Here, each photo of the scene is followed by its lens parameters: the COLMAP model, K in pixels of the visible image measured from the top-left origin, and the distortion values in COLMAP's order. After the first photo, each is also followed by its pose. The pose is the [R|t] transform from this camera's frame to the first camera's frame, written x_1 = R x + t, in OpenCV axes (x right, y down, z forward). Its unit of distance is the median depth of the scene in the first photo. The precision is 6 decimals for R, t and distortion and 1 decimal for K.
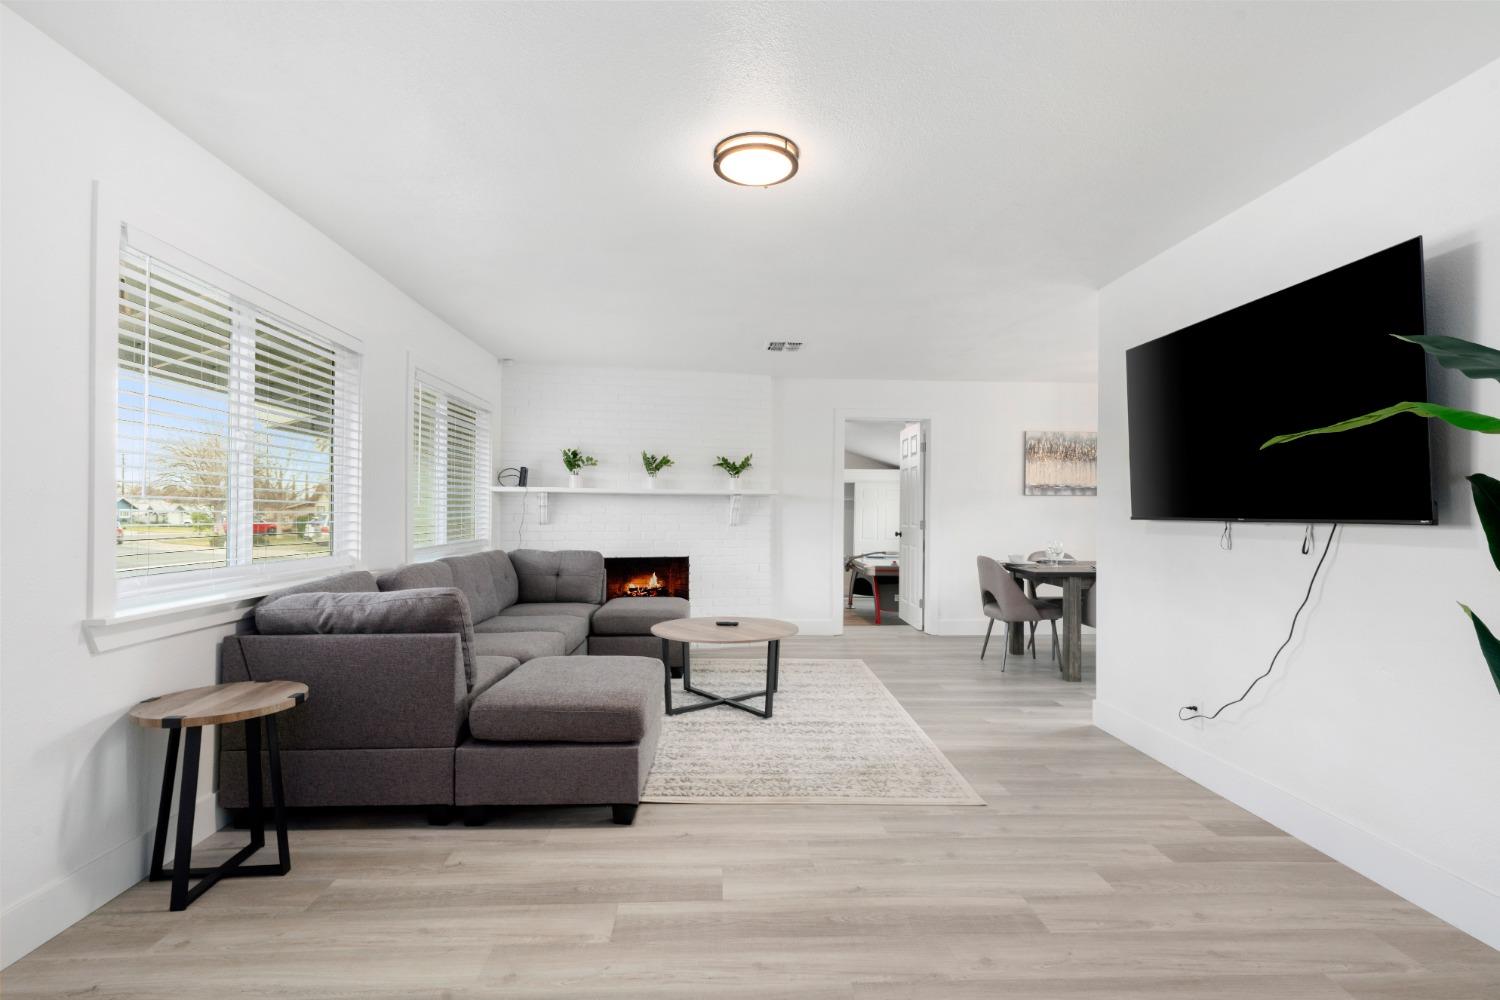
lens RADIAL K [[678.9, 0, 759.9], [0, 678.9, 509.0], [0, 0, 1]] dist [-0.000774, 0.000051]
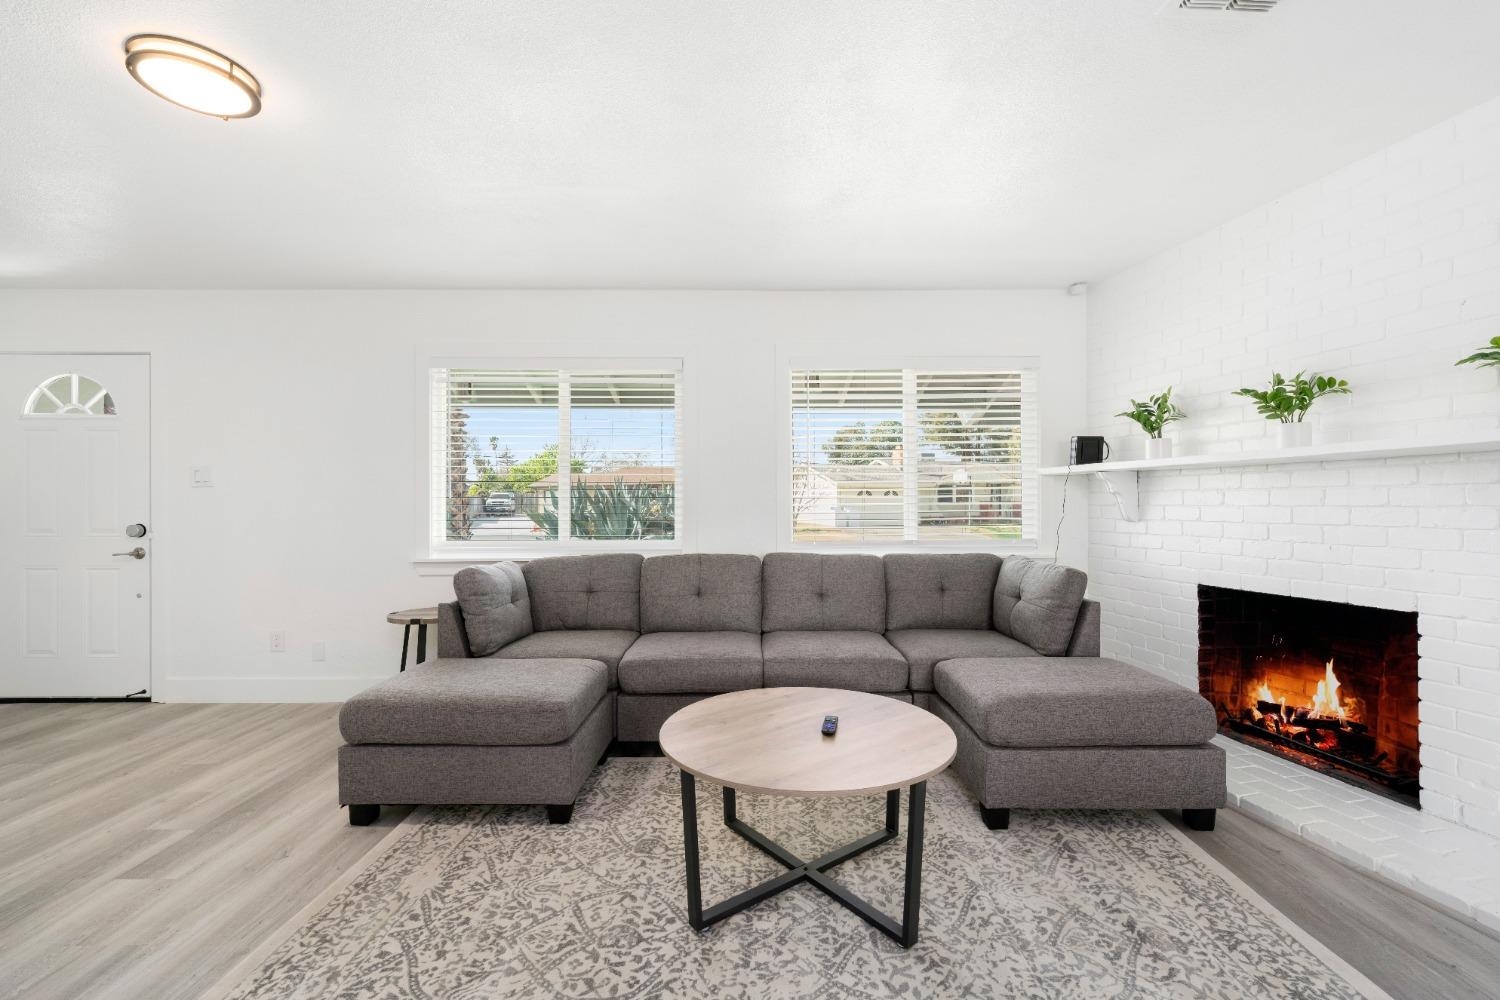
lens RADIAL K [[650.2, 0, 758.3], [0, 650.2, 499.8], [0, 0, 1]] dist [-0.001665, 0.000270]
pose [[-0.038675, -0.013583, -0.999160, 0.521222], [0.009996, 0.999852, -0.013980, 0.012267], [0.999202, -0.010528, -0.038533, 1.168422]]
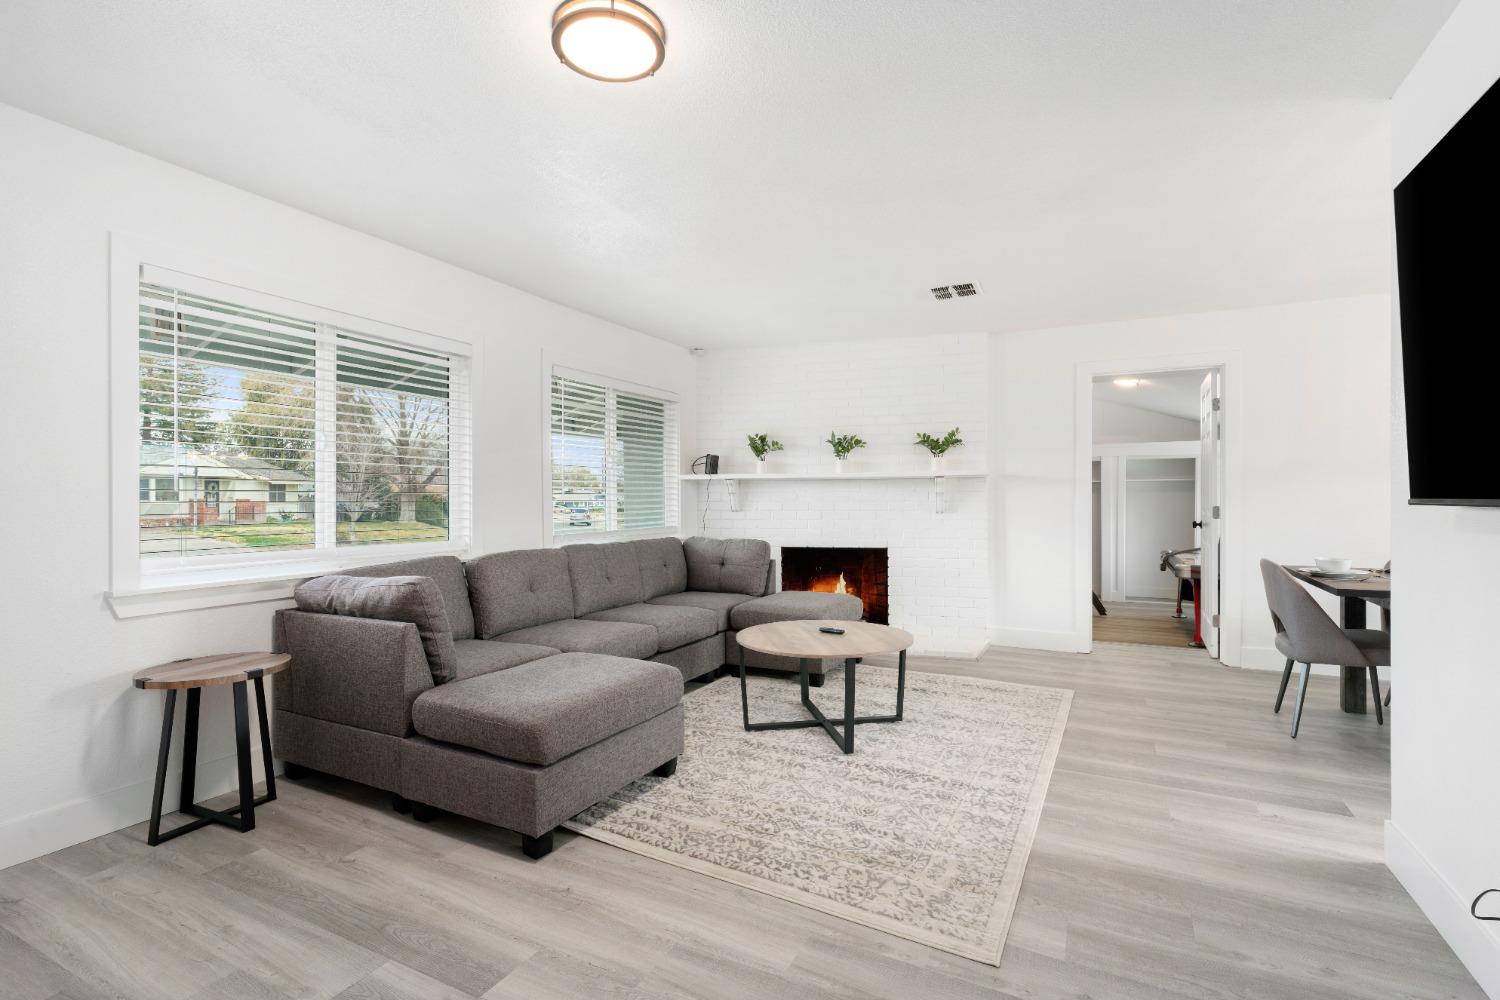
lens RADIAL K [[678.9, 0, 767.8], [0, 678.9, 493.9], [0, 0, 1]] dist [-0.000774, 0.000051]
pose [[0.871775, -0.014369, -0.489696, 0.357742], [0.013341, 0.999895, -0.005589, 0.004558], [0.489725, -0.001661, 0.871875, 0.279159]]
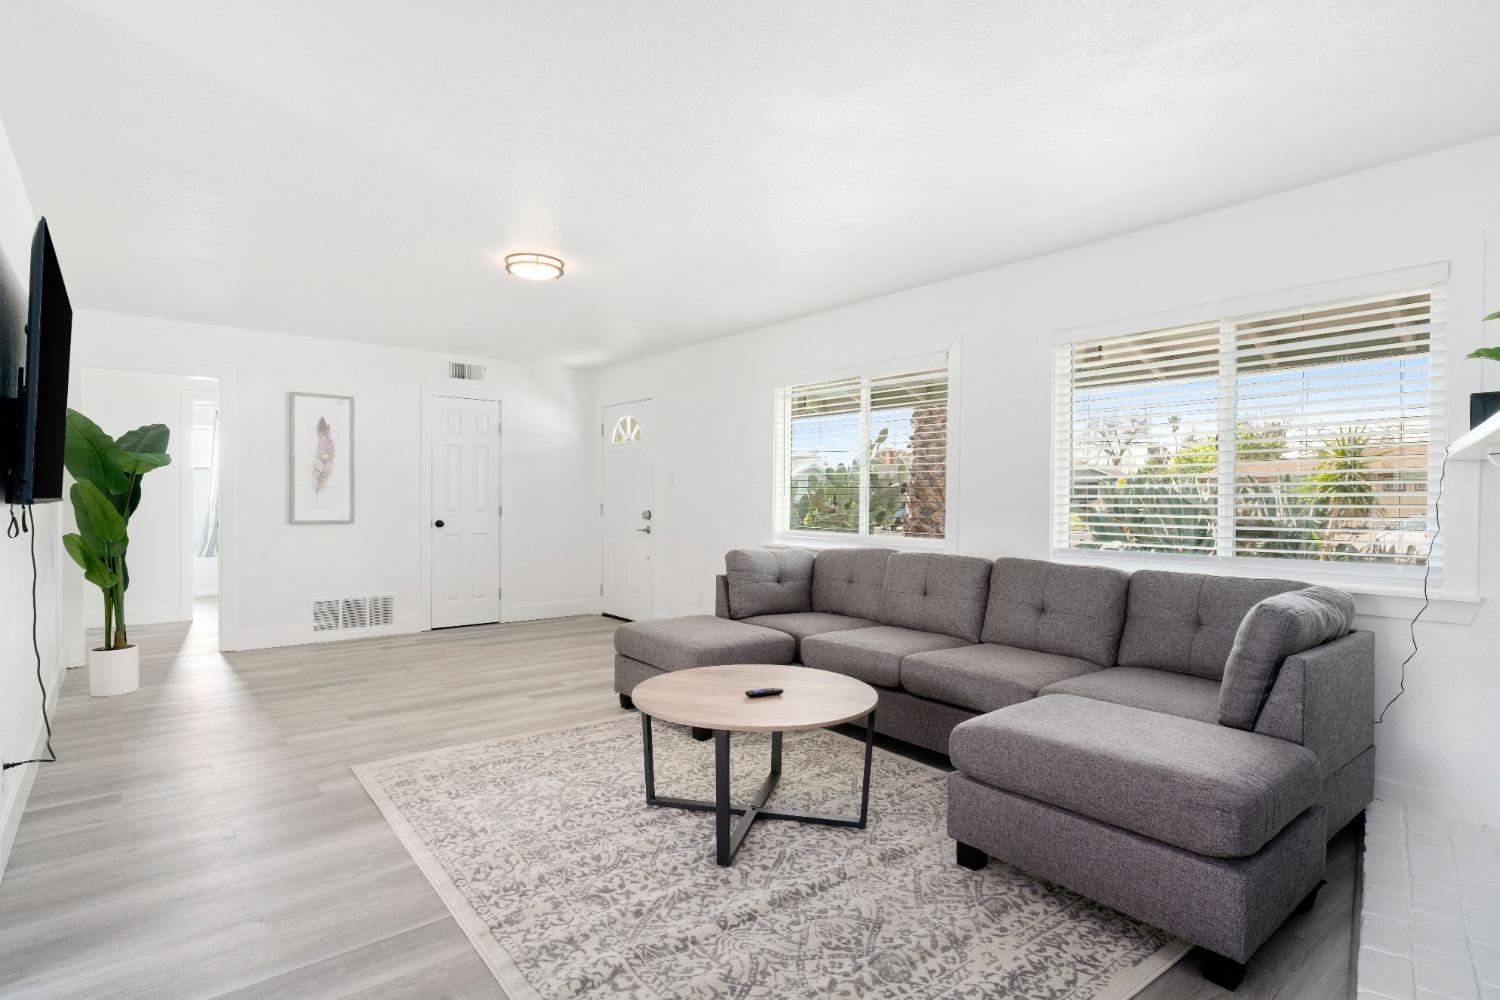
lens RADIAL K [[769.9, 0, 749.0], [0, 769.9, 502.7], [0, 0, 1]] dist [0.002419, 0.001139]
pose [[-0.807698, -0.008711, -0.589531, 0.426762], [-0.008548, 0.999959, -0.003065, 0.010325], [0.589534, 0.002564, -0.807740, 1.835525]]
